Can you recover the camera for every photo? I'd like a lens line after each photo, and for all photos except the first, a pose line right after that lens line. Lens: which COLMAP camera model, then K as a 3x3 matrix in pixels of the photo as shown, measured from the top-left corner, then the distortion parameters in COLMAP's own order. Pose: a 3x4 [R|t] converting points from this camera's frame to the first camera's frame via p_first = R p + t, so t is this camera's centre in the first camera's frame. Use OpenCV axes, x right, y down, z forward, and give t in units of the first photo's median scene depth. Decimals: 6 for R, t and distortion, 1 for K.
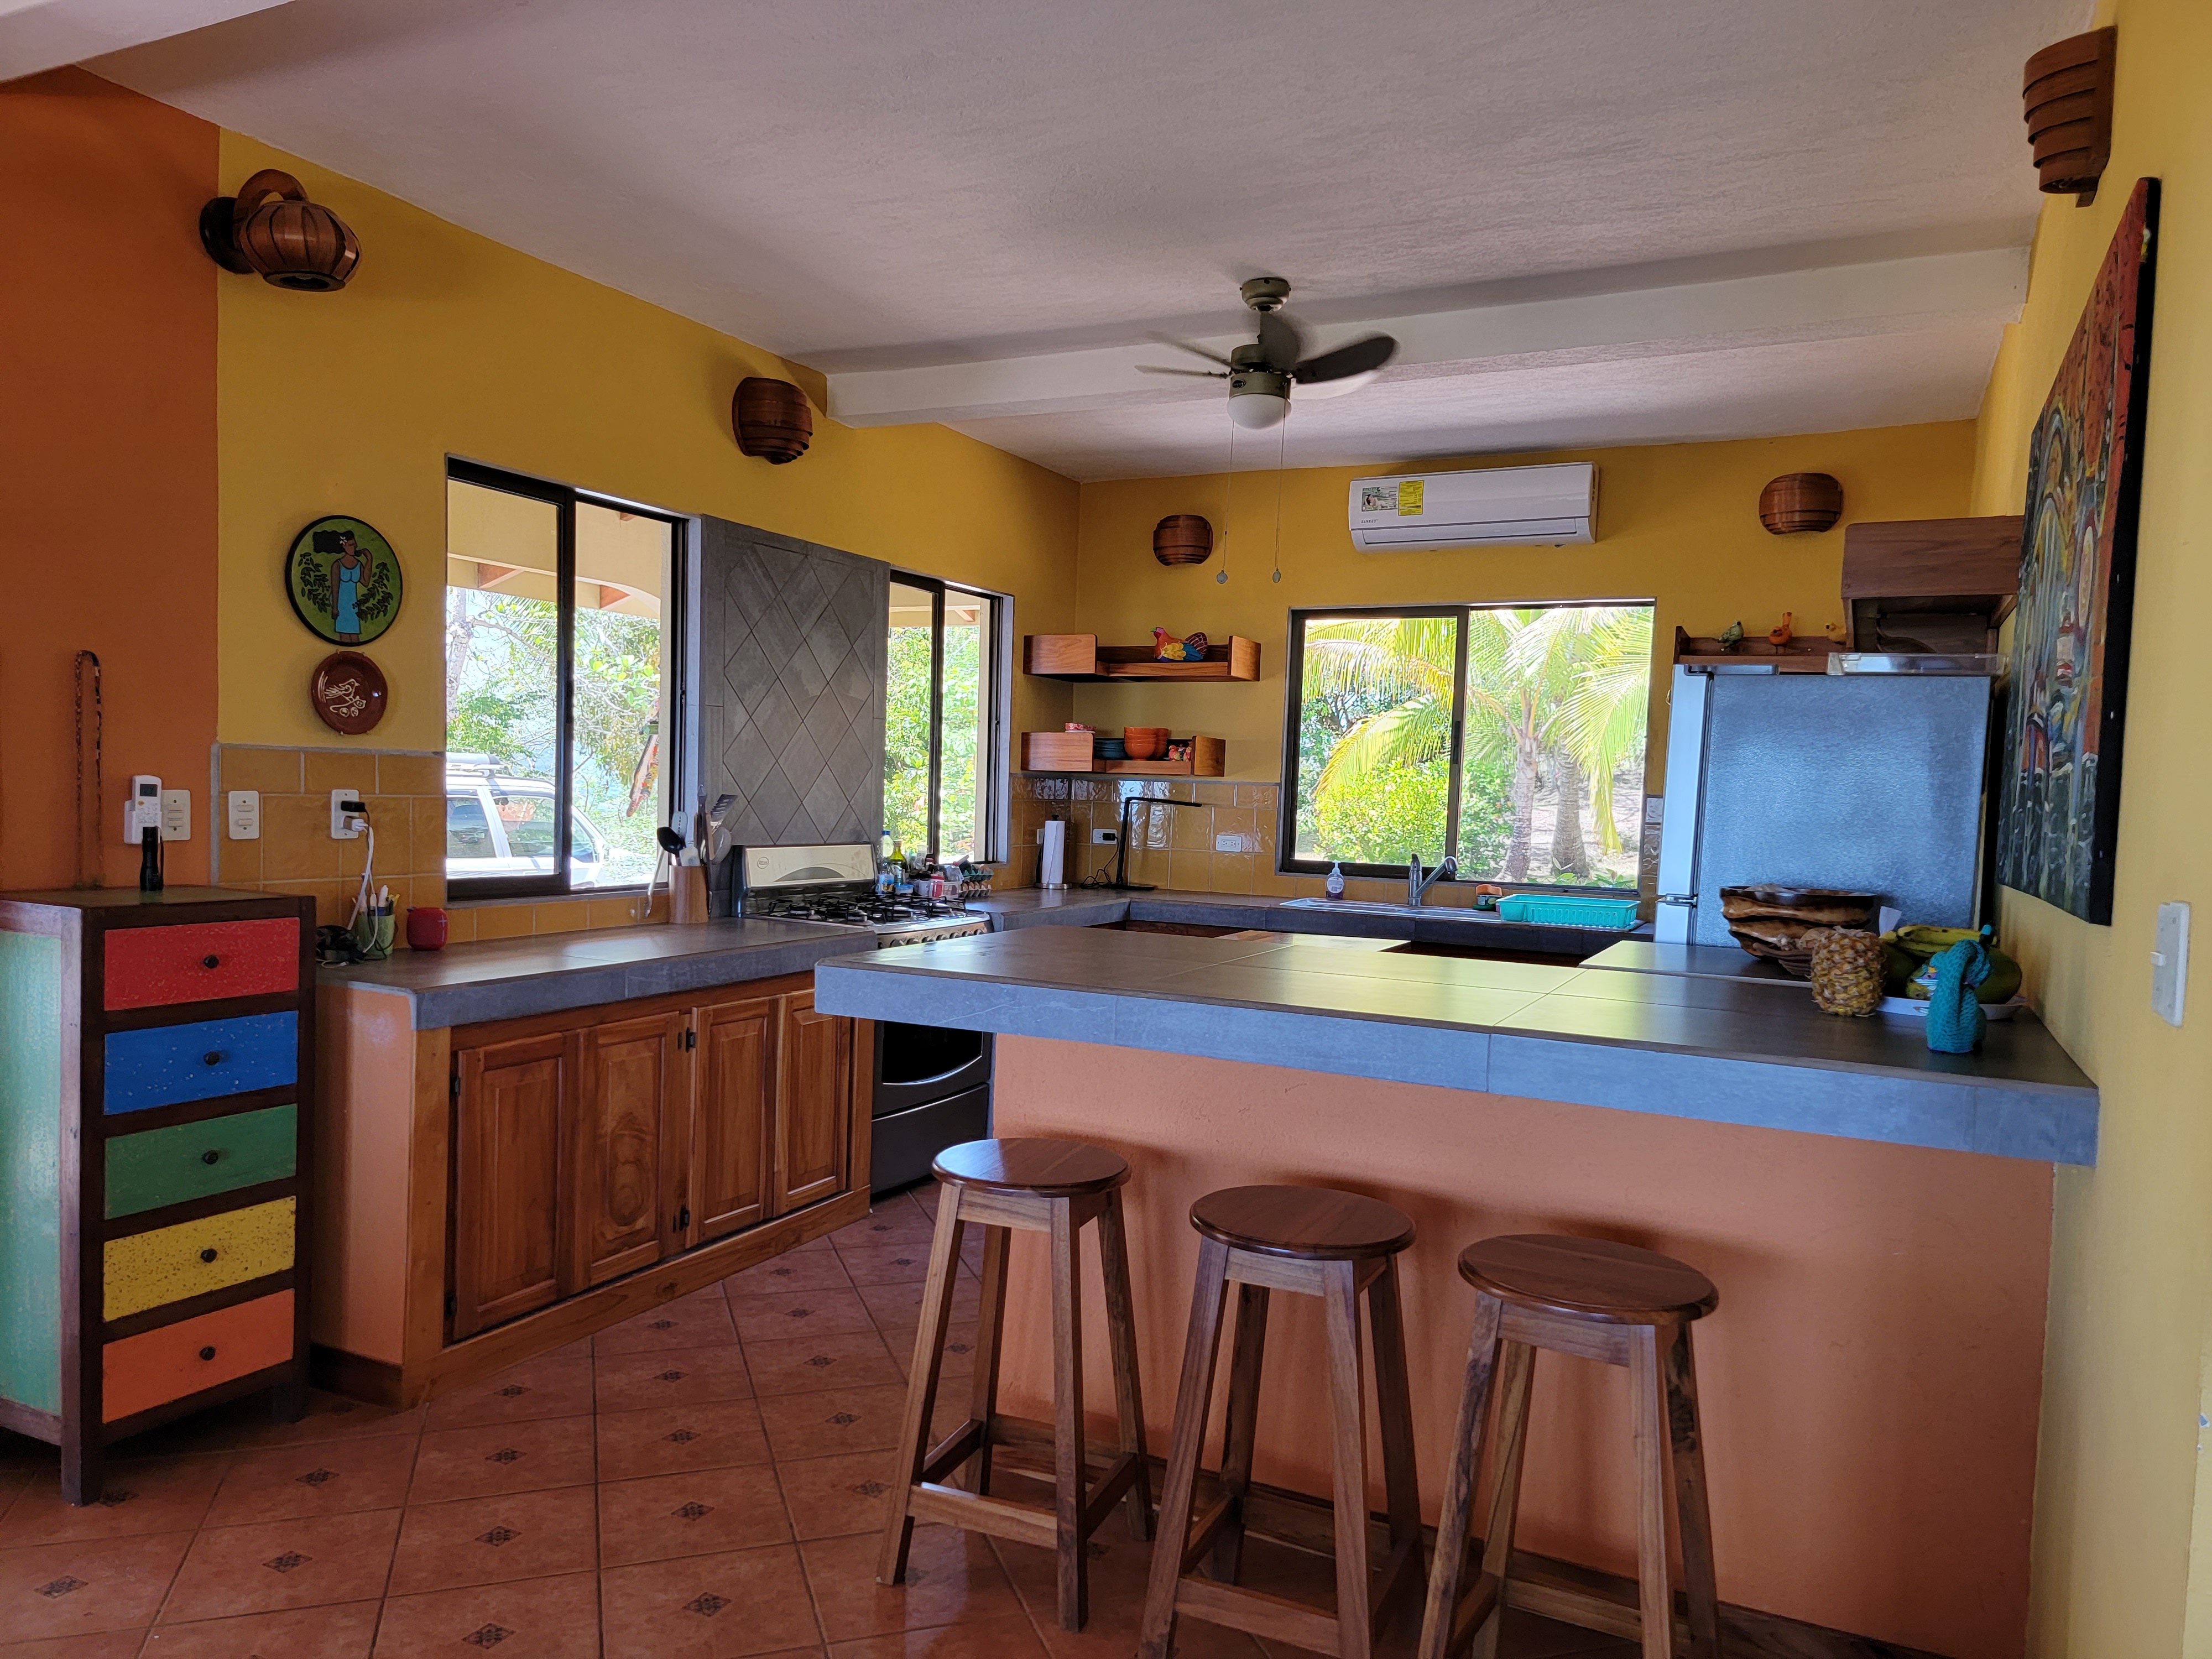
lens RADIAL K [[1536.5, 0, 1078.5], [0, 1536.5, 859.3], [0, 0, 1]] dist [0.040184, -0.053389]
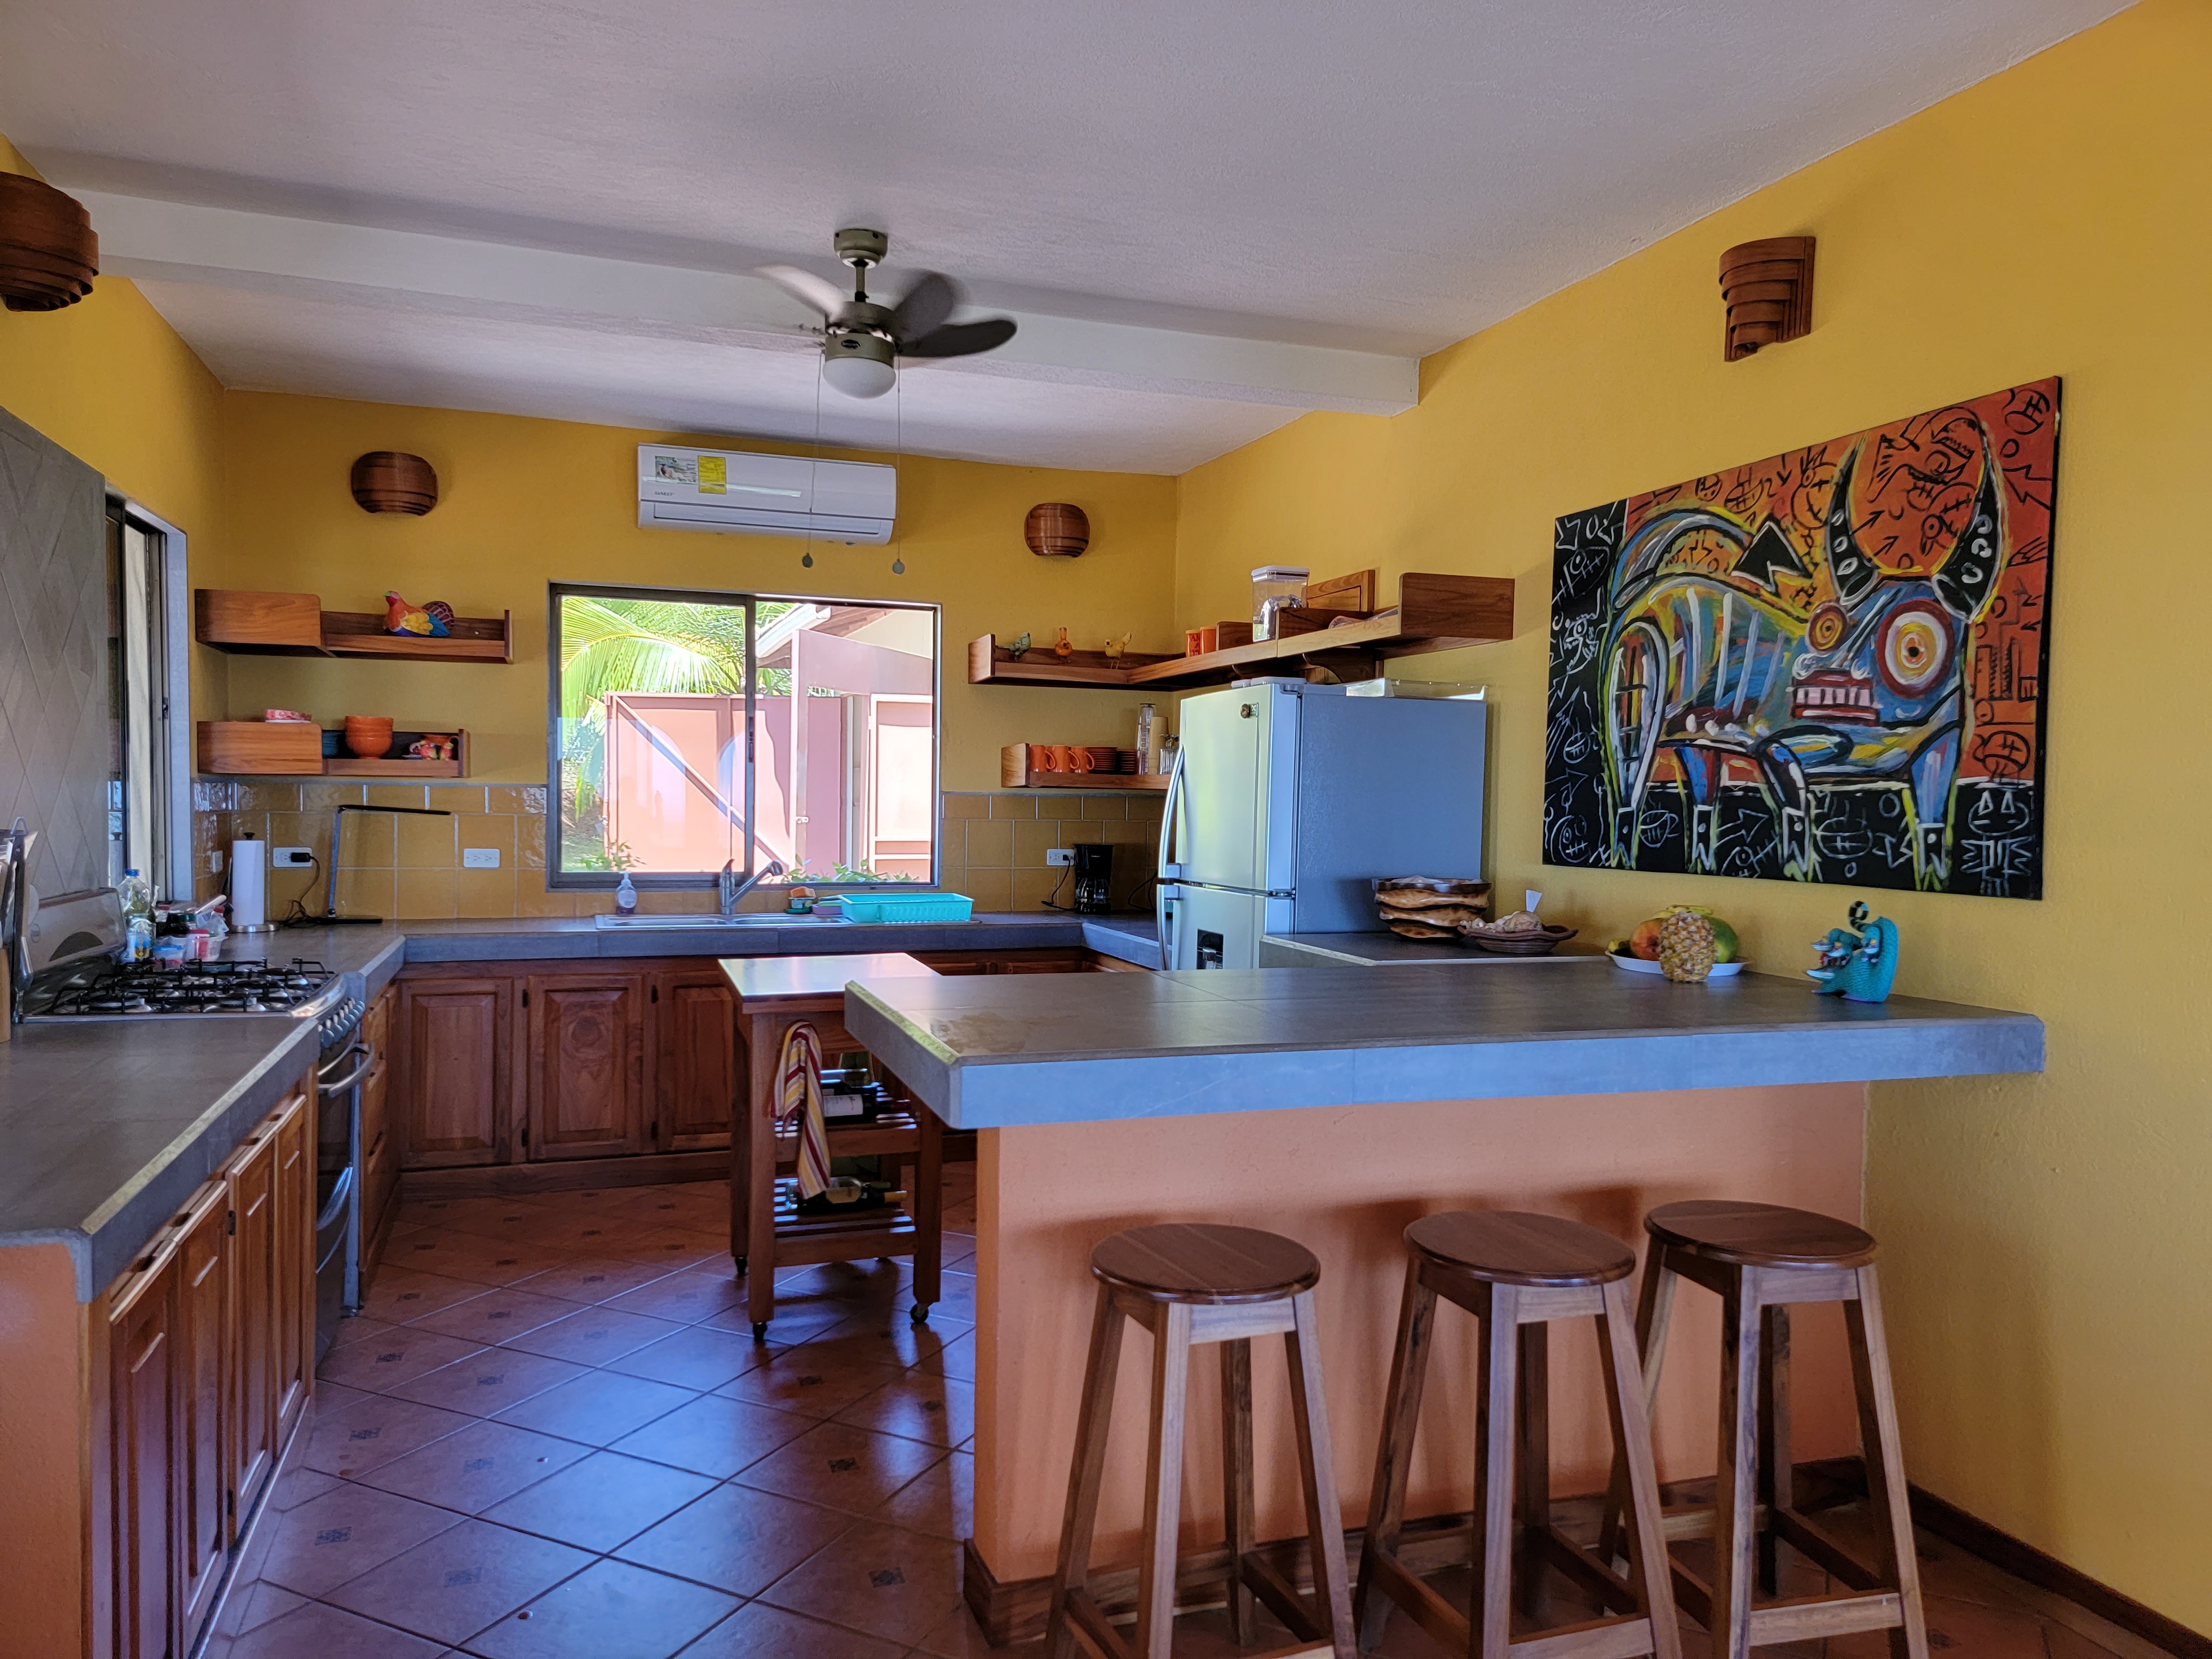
lens RADIAL K [[1534.1, 0, 1106.0], [0, 1534.1, 829.5], [0, 0, 1]] dist [0.067225, -0.061917]
pose [[0.686261, -0.040334, 0.726236, -0.304396], [0.043303, 0.998956, 0.014562, -0.025566], [-0.726065, 0.021455, 0.687291, 0.197462]]
